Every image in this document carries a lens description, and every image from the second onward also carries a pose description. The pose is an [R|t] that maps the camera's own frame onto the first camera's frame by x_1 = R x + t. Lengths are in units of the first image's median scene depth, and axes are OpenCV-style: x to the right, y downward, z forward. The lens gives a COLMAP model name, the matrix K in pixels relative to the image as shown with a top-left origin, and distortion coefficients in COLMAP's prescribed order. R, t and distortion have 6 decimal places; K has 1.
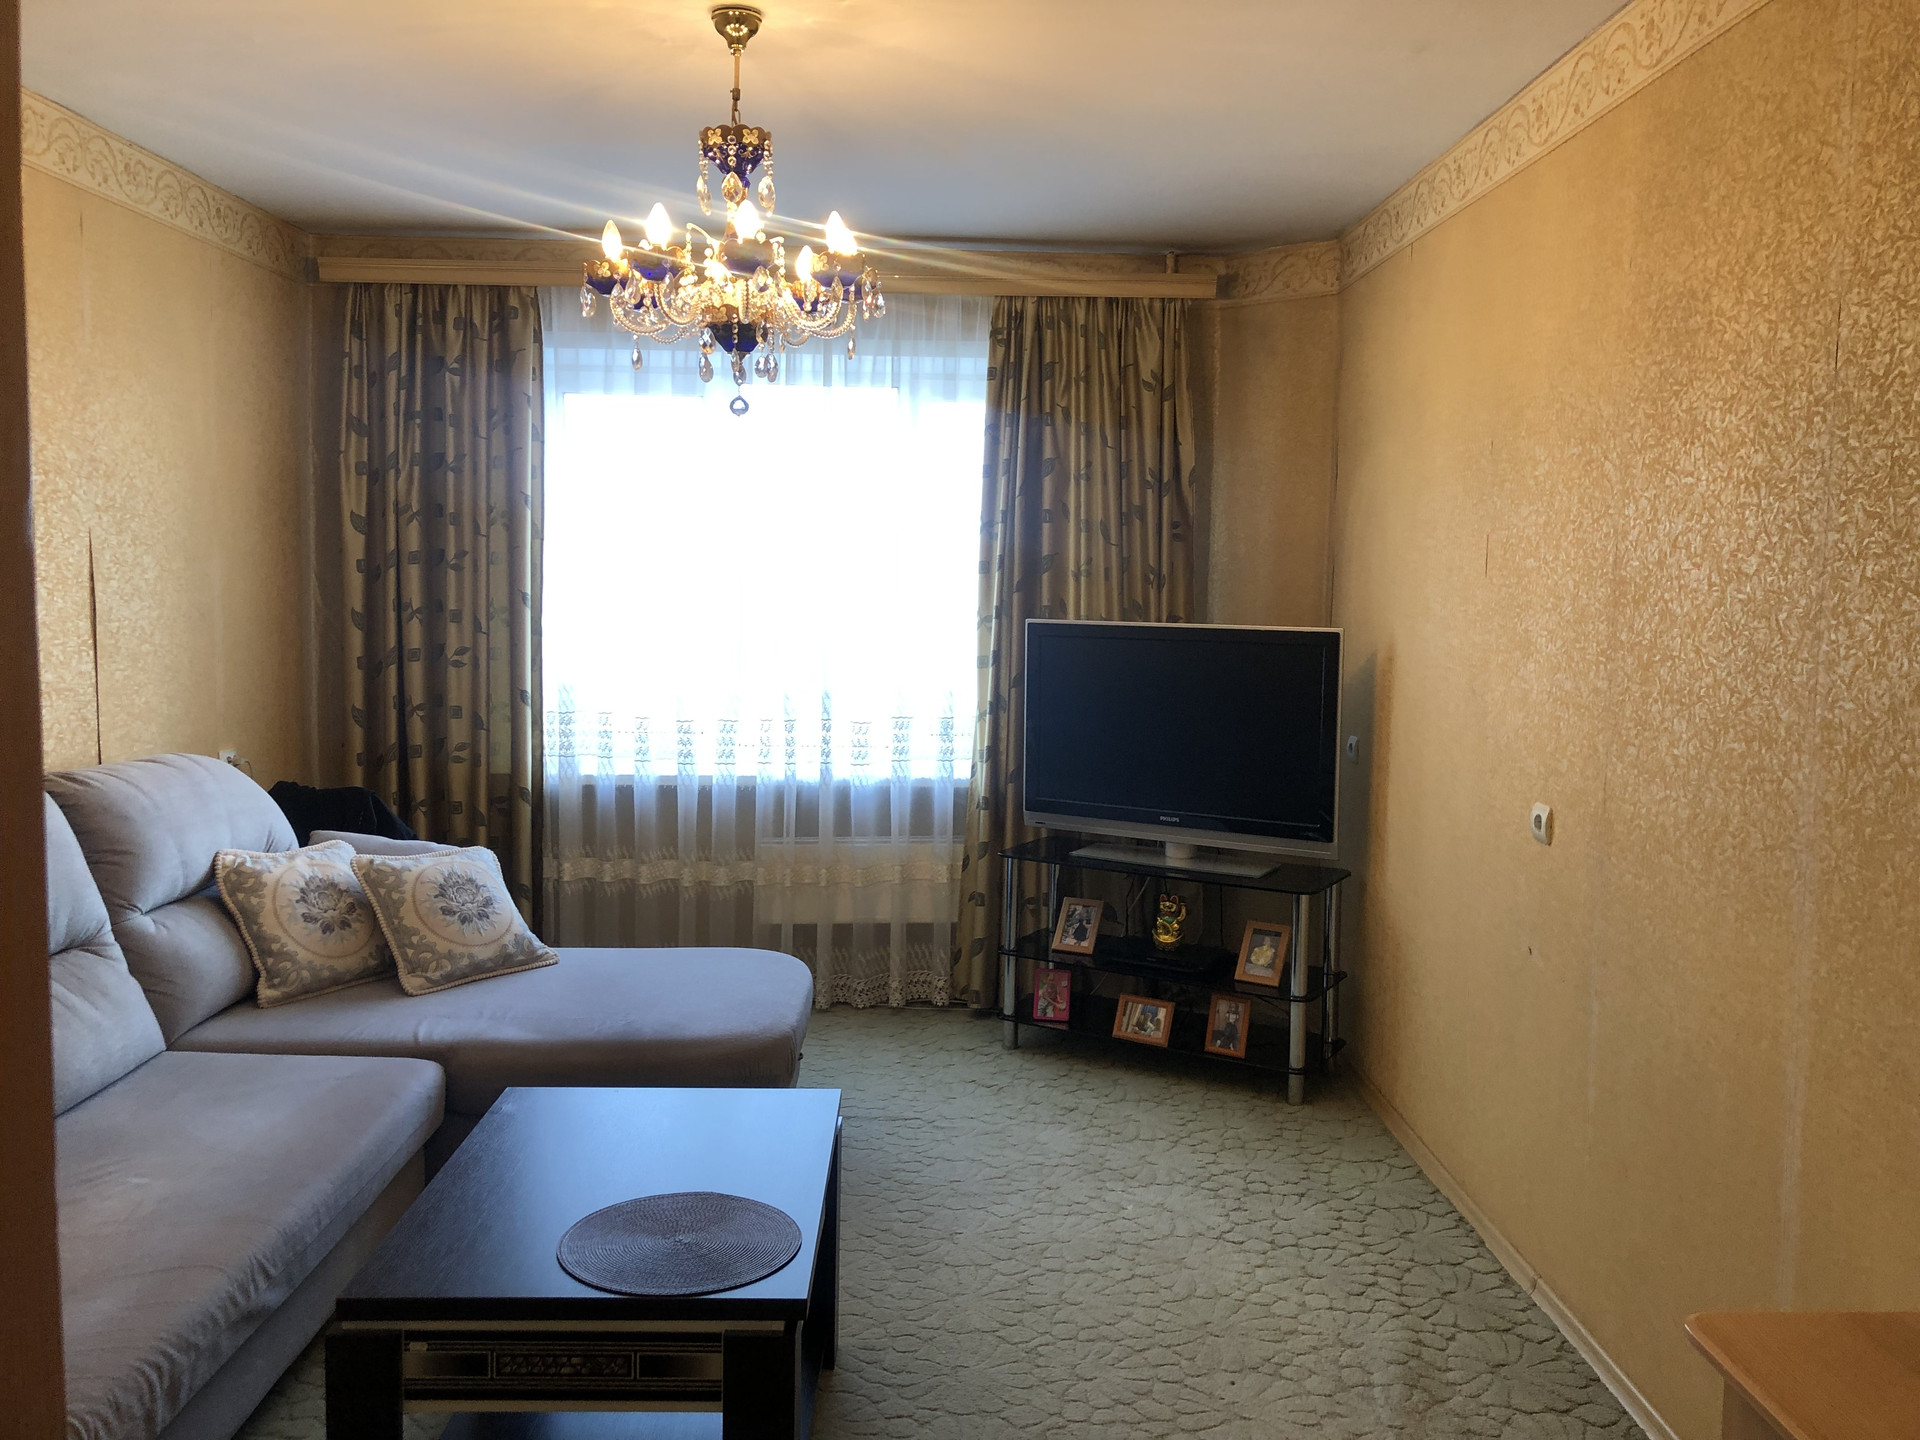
lens RADIAL K [[1627.3, 0, 960.0], [0, 1627.3, 720.0], [0, 0, 1]] dist [0.097565, -0.068510]
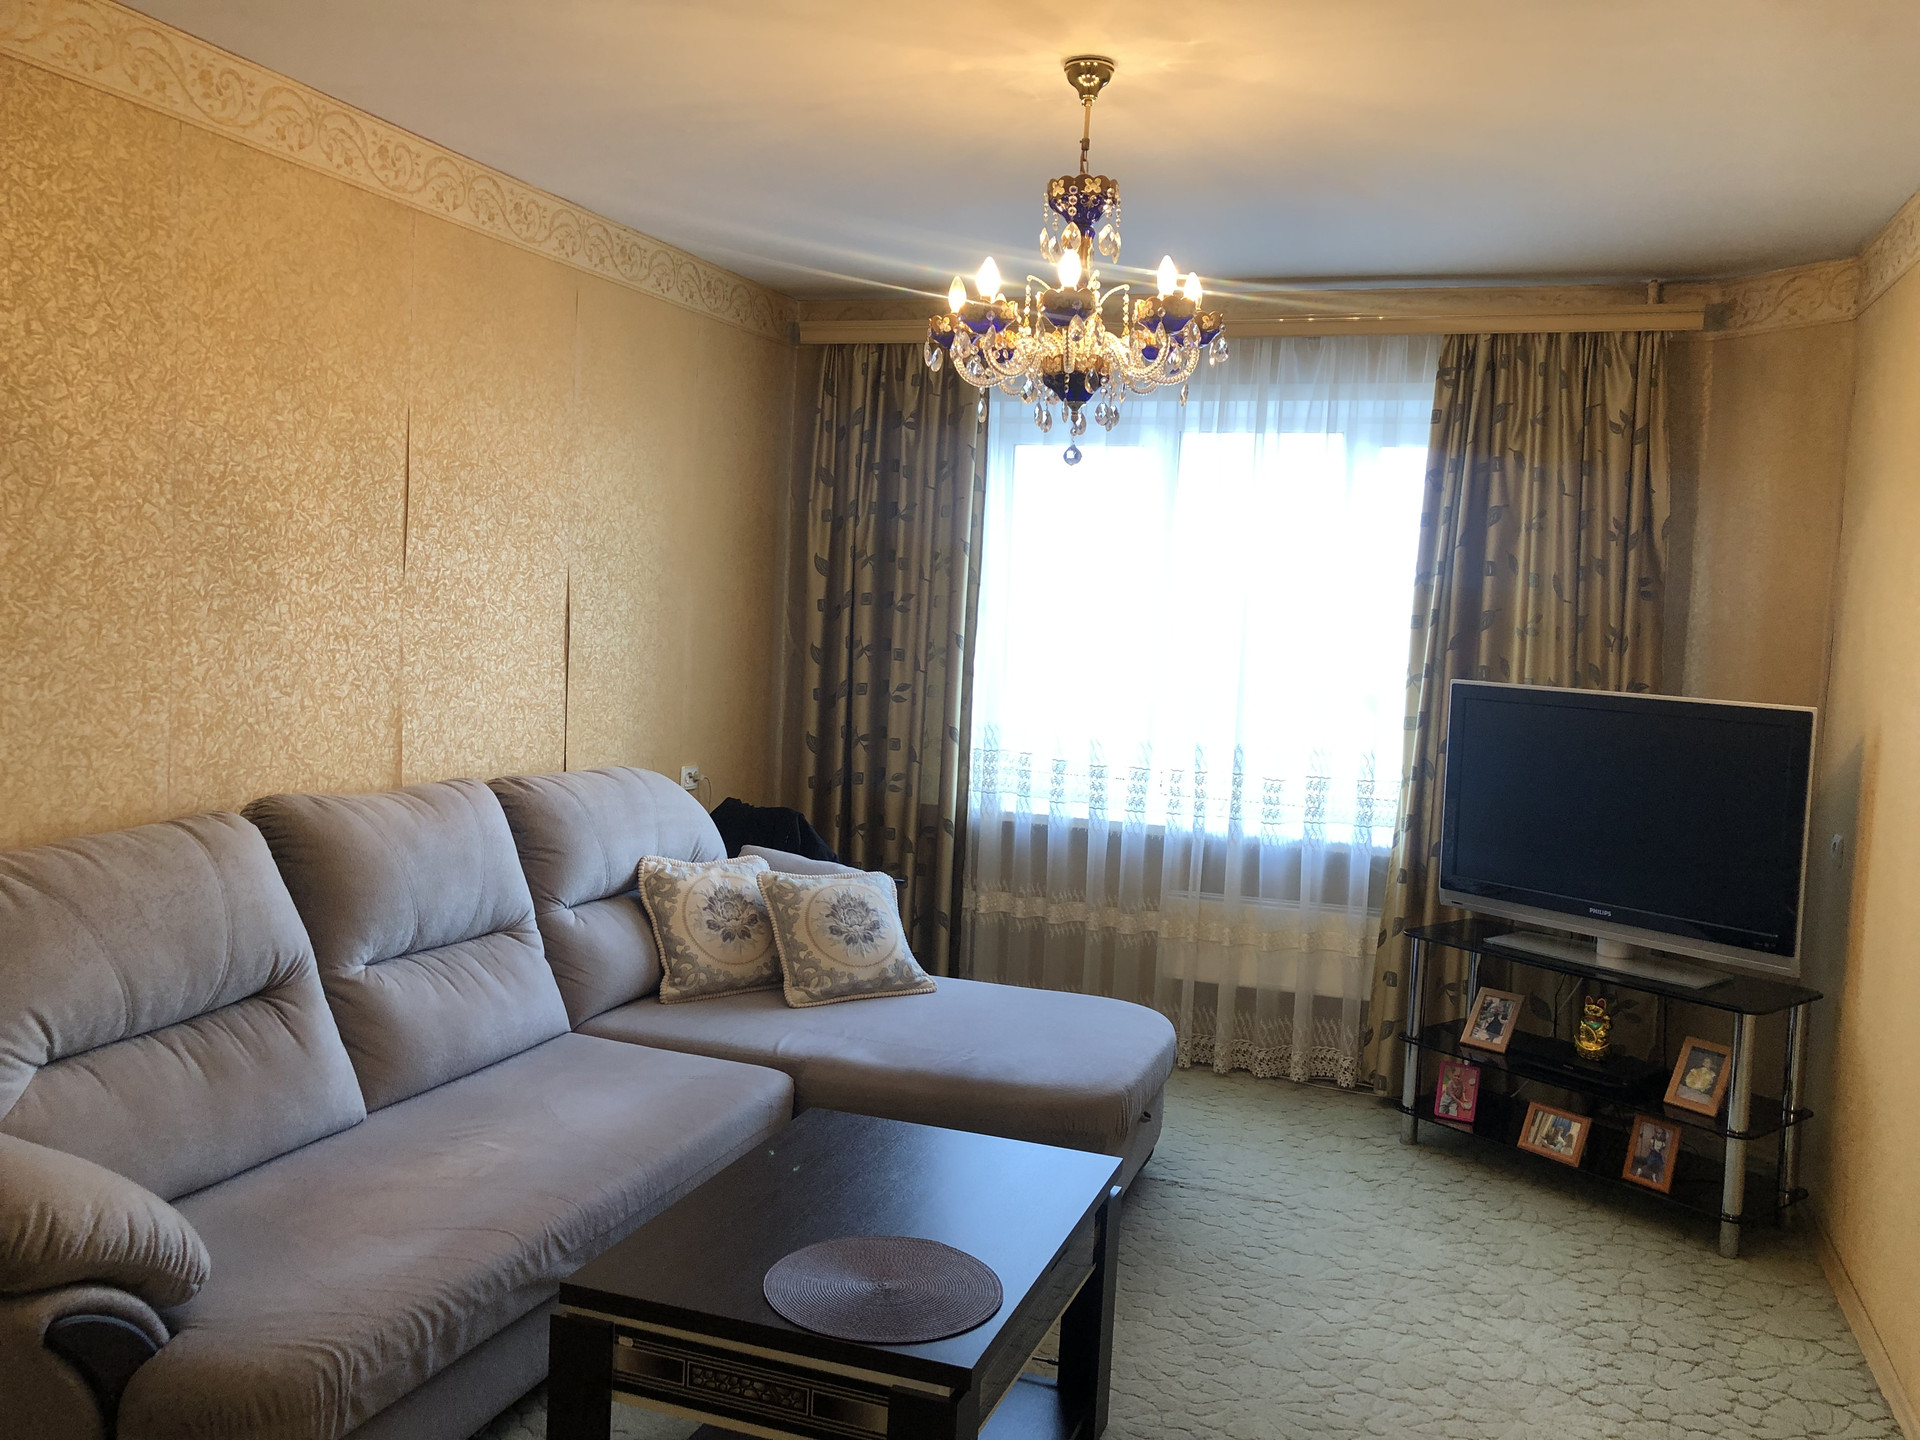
lens RADIAL K [[1627.3, 0, 960.0], [0, 1627.3, 720.0], [0, 0, 1]] dist [0.097565, -0.068510]
pose [[0.940056, 0.053223, -0.336841, 0.098498], [-0.062764, 0.997875, -0.017490, -0.005519], [0.335194, 0.037583, 0.941399, 0.031221]]
